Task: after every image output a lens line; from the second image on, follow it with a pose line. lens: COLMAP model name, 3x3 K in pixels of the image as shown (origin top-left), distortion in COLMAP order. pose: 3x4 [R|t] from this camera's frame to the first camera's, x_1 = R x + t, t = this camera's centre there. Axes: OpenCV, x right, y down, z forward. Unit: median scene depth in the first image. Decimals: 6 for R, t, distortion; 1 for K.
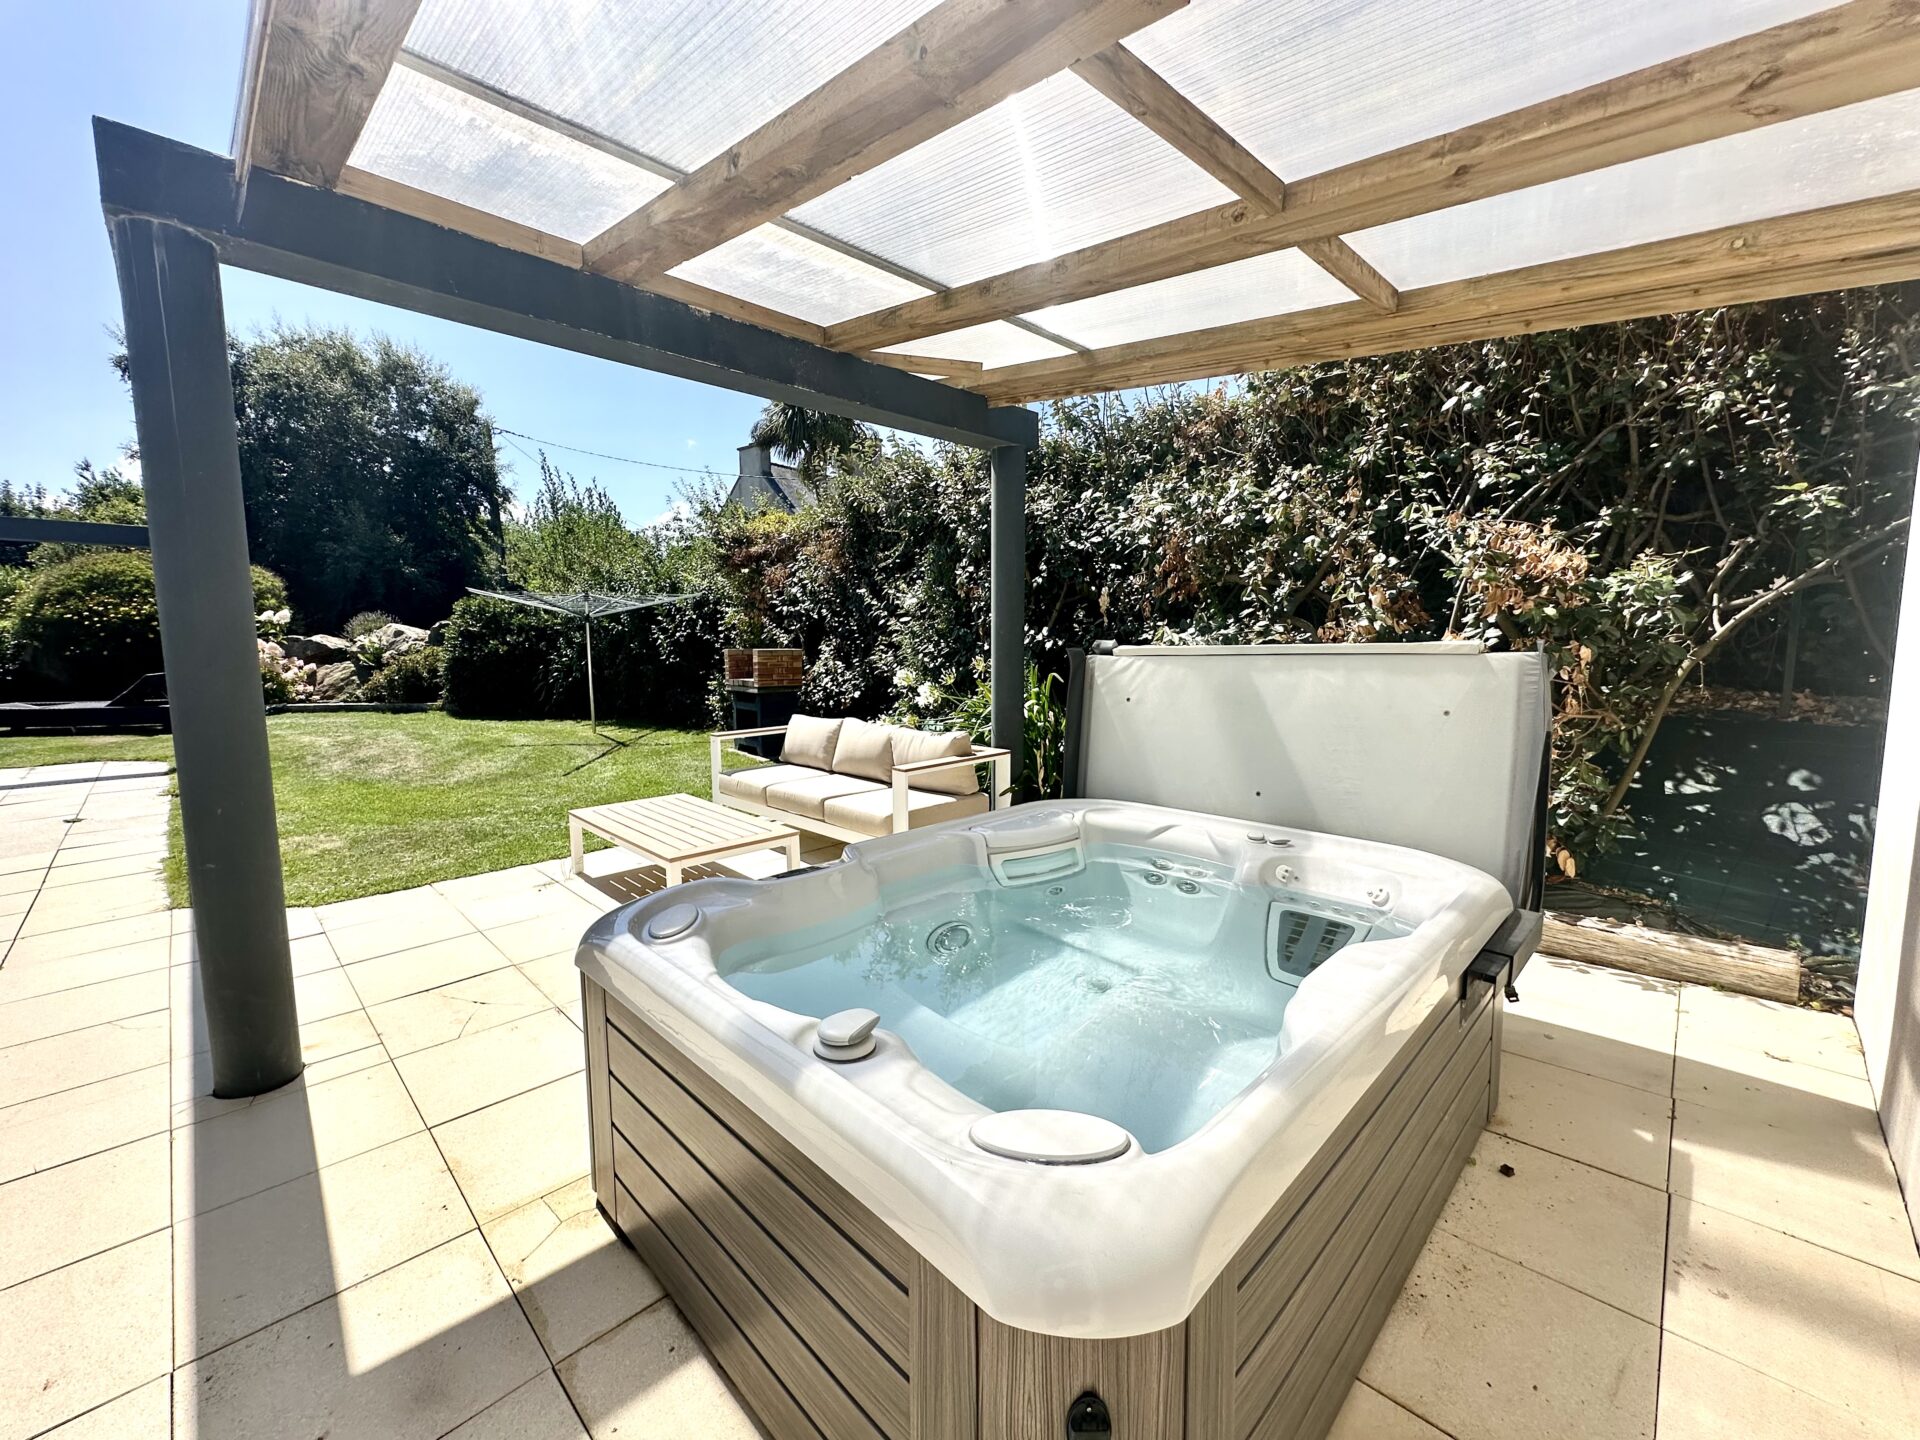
lens RADIAL K [[781.7, 0, 956.1], [0, 781.7, 706.0], [0, 0, 1]] dist [0.001019, 0.000133]
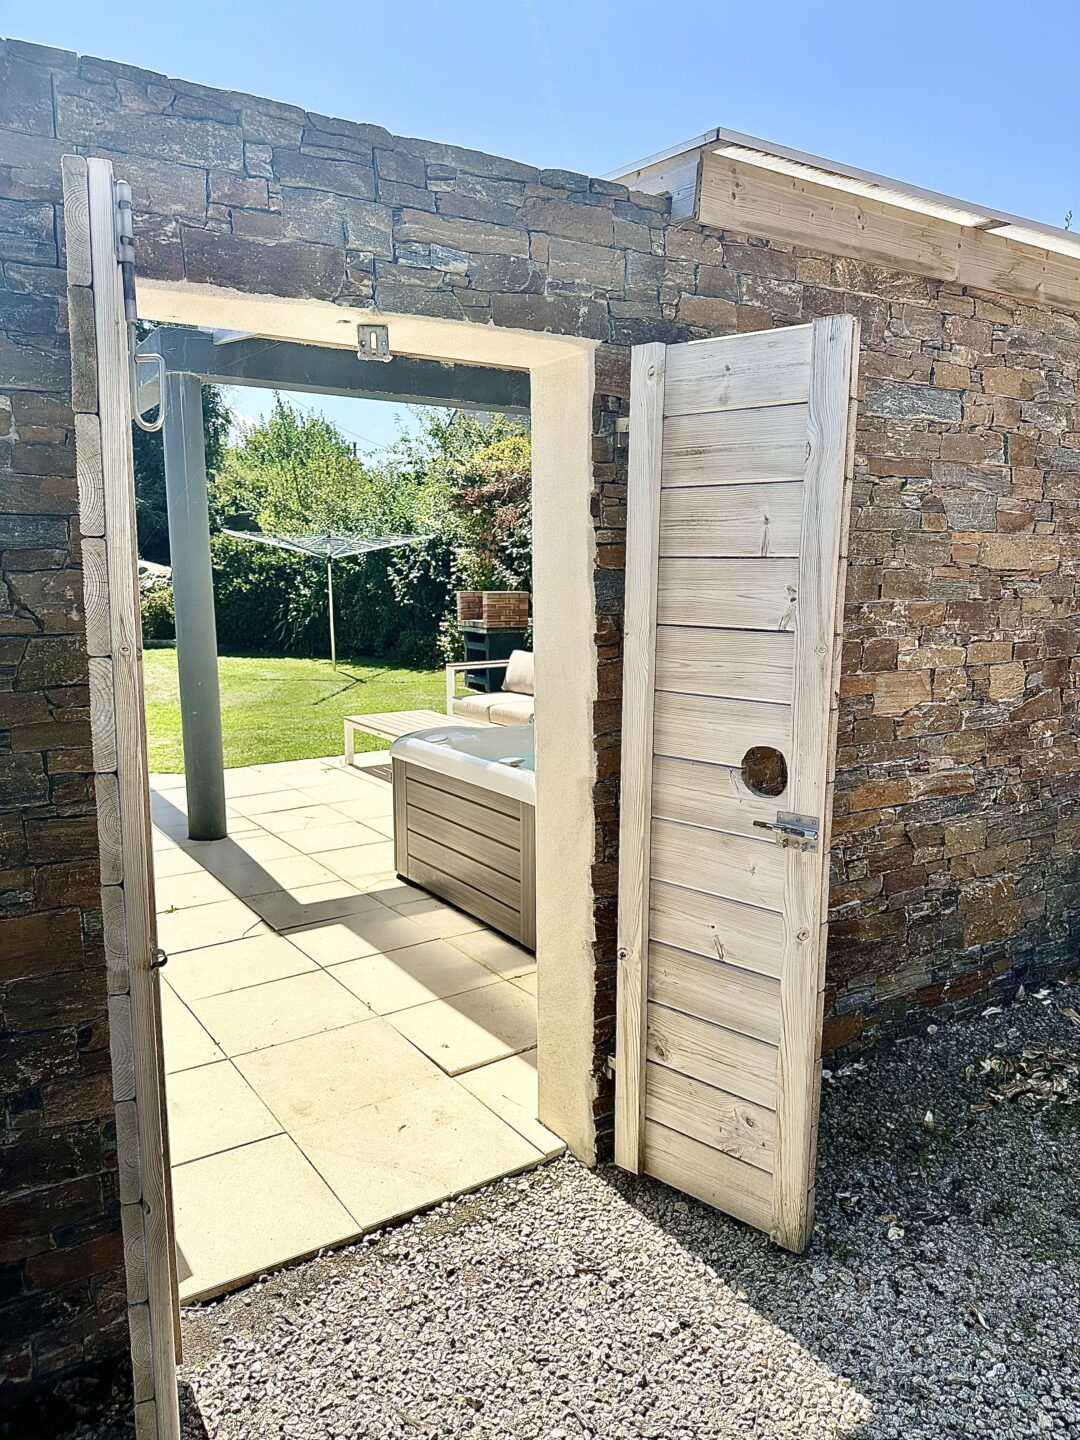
lens RADIAL K [[1025.8, 0, 543.4], [0, 1025.8, 721.2], [0, 0, 1]] dist [0.056553, 0.000448]
pose [[0.980072, 0.032512, -0.195962, 0.078911], [-0.021109, 0.997975, 0.060001, 0.013450], [0.197516, -0.054669, 0.978774, -0.283018]]
